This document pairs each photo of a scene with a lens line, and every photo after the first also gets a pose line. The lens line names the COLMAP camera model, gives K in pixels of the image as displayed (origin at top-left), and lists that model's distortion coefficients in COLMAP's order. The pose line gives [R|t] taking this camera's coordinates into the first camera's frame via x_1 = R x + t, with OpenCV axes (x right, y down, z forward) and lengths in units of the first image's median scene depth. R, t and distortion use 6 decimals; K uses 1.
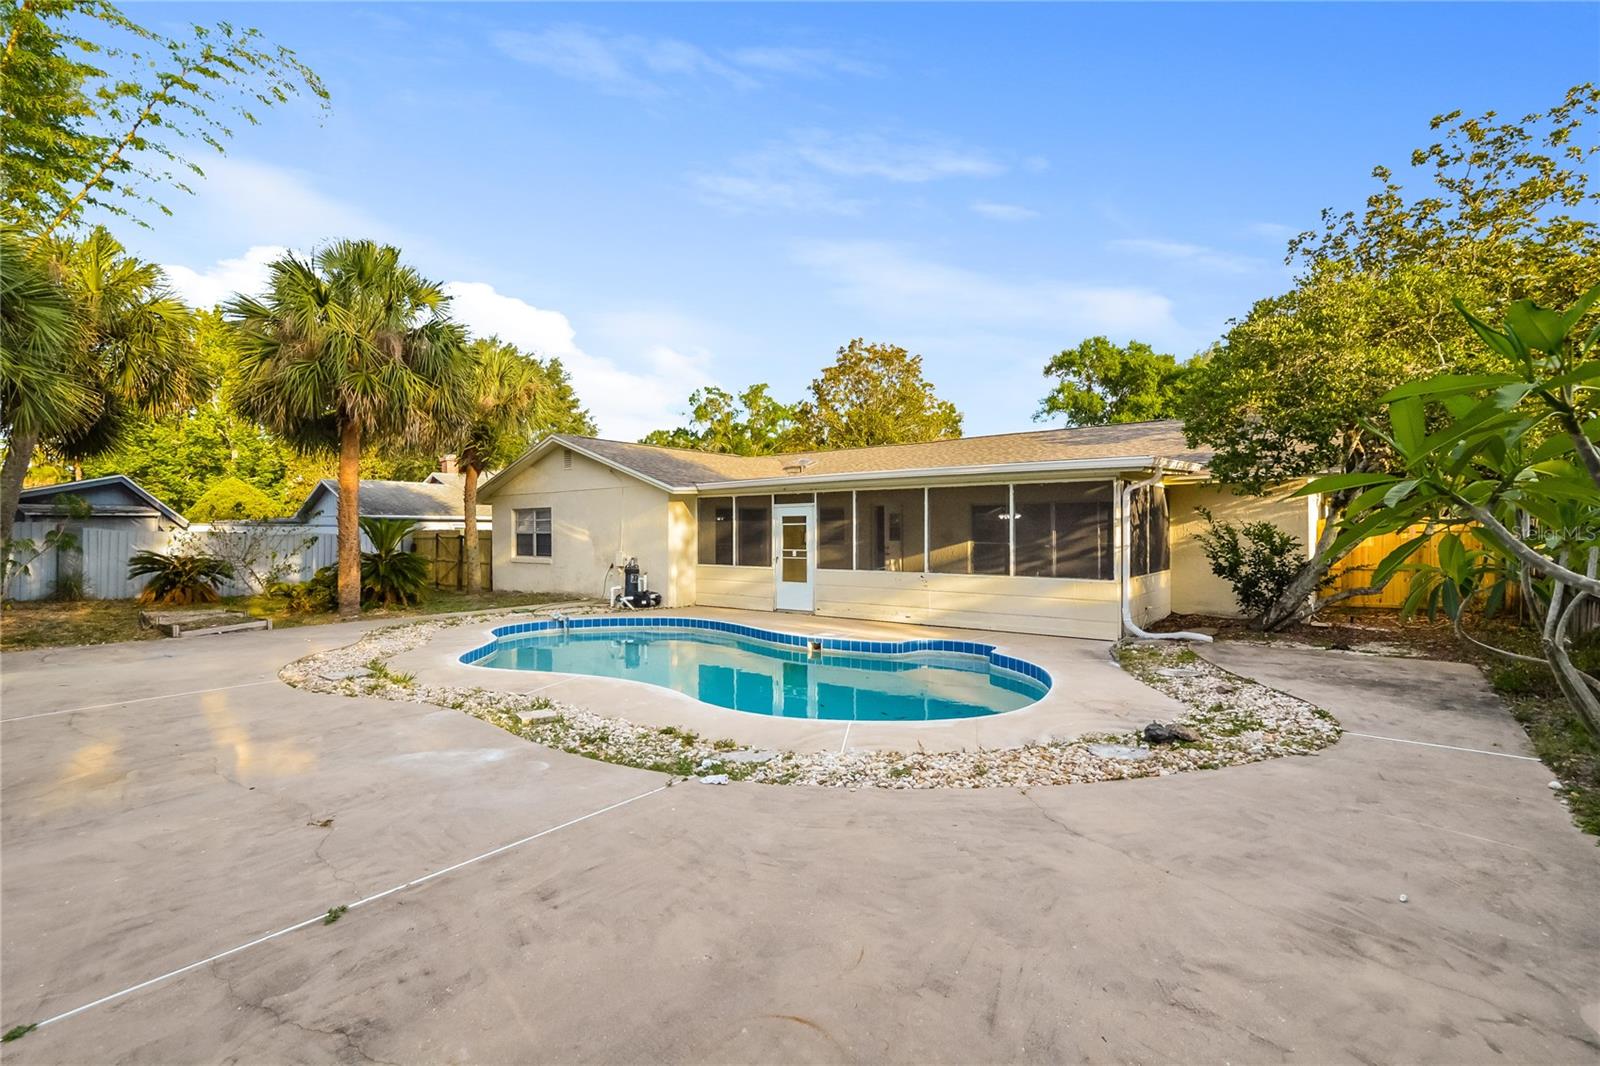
lens RADIAL K [[721.5, 0, 807.1], [0, 721.5, 529.3], [0, 0, 1]] dist [-0.011219, 0.003538]
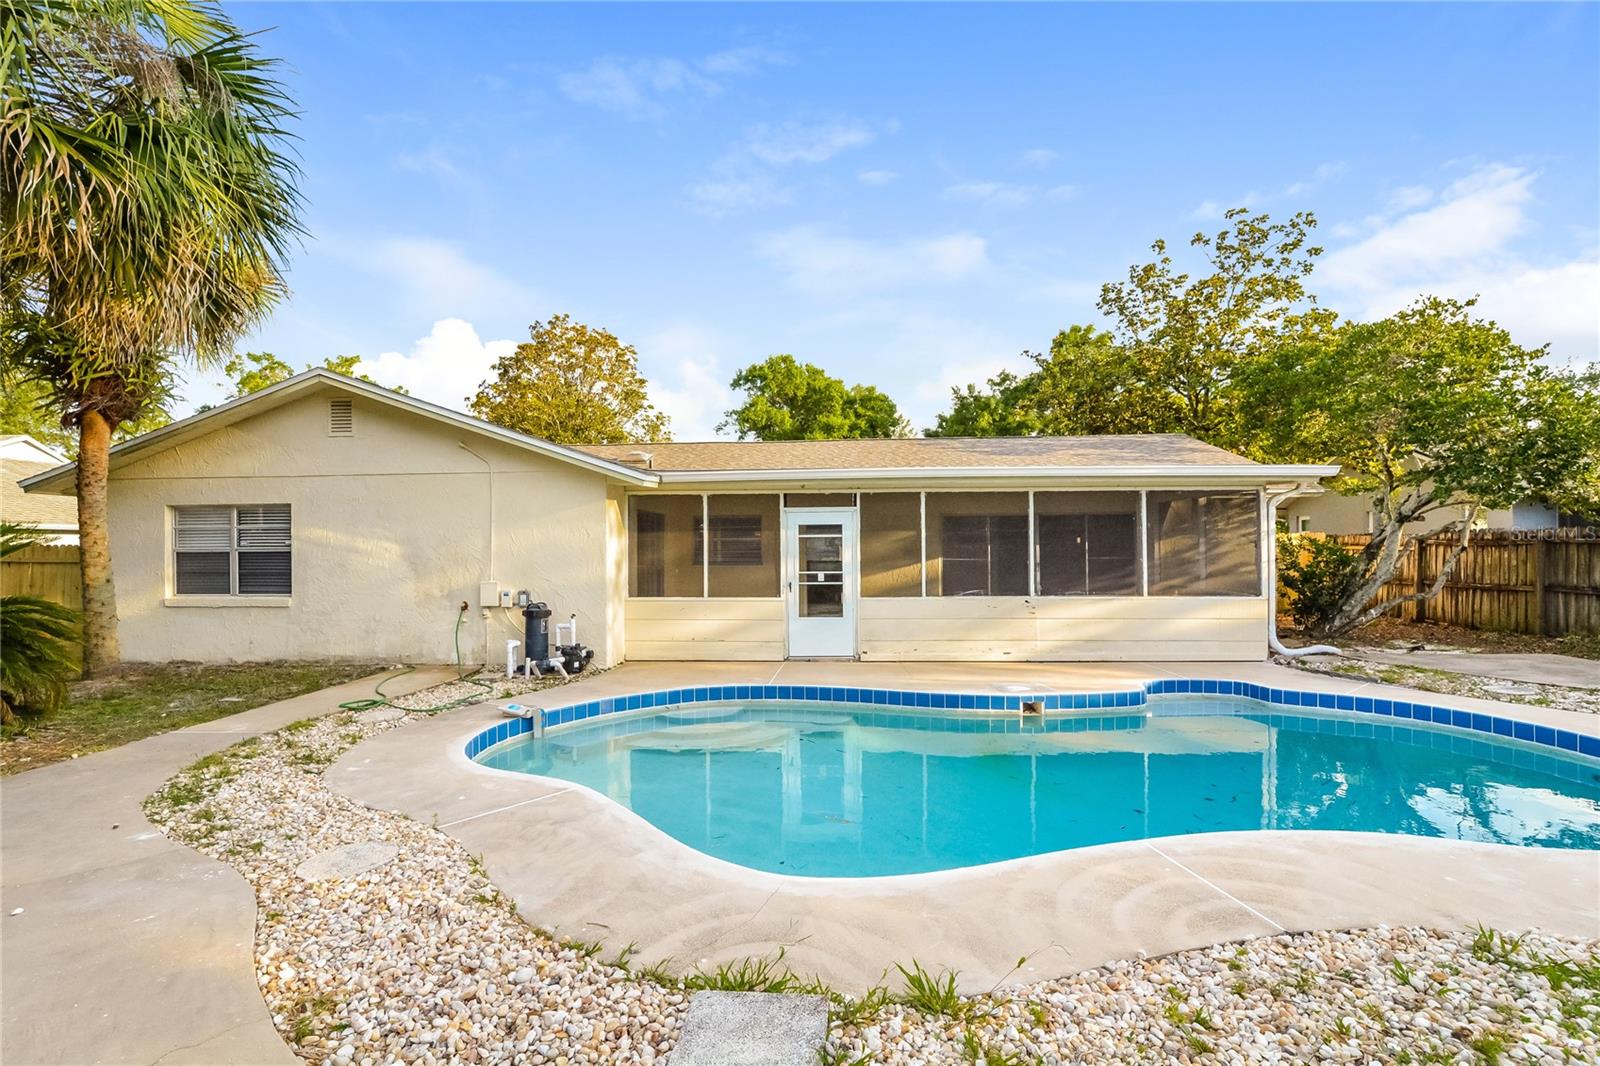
lens RADIAL K [[721.5, 0, 799.1], [0, 721.5, 539.4], [0, 0, 1]] dist [-0.011219, 0.003538]
pose [[0.817506, 0.003964, 0.575907, -0.414096], [0.000906, 0.999966, -0.008169, 0.001819], [-0.575920, 0.007200, 0.817475, 0.394983]]
